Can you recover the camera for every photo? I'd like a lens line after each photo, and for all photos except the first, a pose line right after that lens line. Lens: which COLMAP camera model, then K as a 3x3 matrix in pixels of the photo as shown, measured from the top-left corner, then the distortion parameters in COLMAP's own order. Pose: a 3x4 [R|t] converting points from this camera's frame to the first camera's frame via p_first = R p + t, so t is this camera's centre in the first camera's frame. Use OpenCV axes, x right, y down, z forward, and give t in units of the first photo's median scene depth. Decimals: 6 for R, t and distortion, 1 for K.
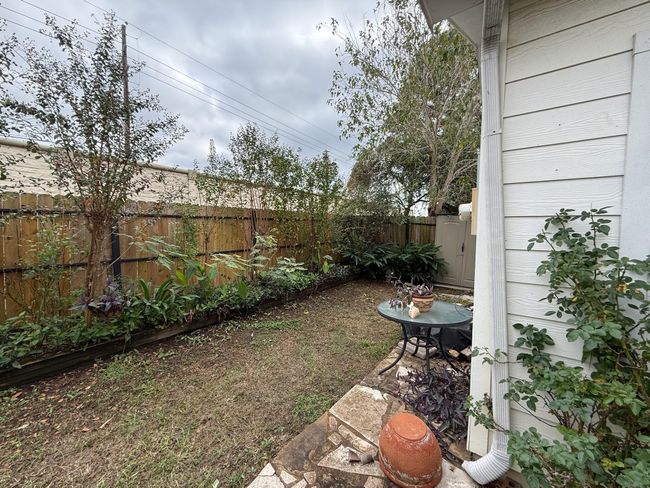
lens RADIAL K [[254.4, 0, 319.4], [0, 254.4, 242.0], [0, 0, 1]] dist [-0.000724, 0.000009]
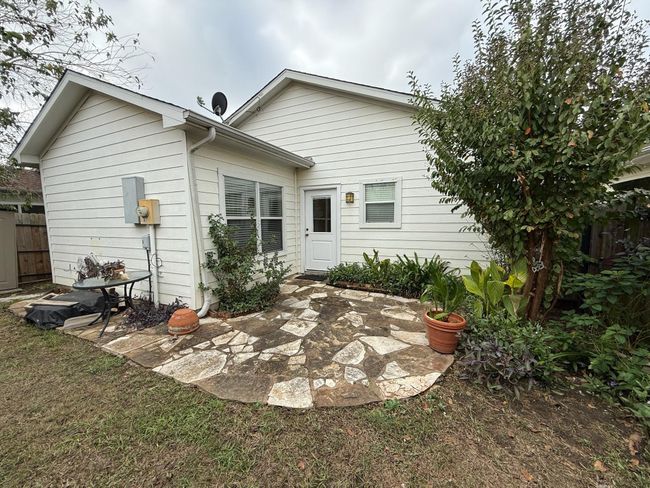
lens RADIAL K [[261.1, 0, 322.8], [0, 261.1, 245.1], [0, 0, 1]] dist [0.002691, 0.000168]
pose [[-0.213189, -0.093835, 0.972494, -1.335690], [0.069242, 0.991423, 0.110841, 0.000477], [-0.974554, 0.090968, -0.204863, 0.162839]]
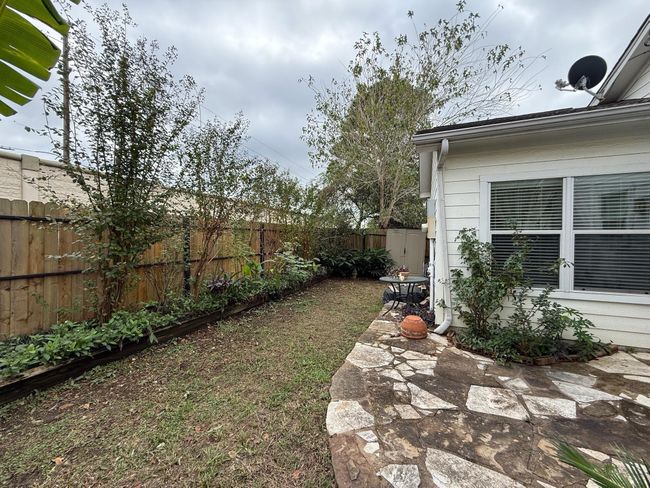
lens RADIAL K [[261.1, 0, 322.8], [0, 261.1, 245.1], [0, 0, 1]] dist [0.002691, 0.000168]
pose [[0.962701, -0.006519, 0.270487, -0.743059], [0.015085, 0.999448, -0.029600, 0.070341], [-0.270145, 0.032577, 0.962268, -0.756630]]
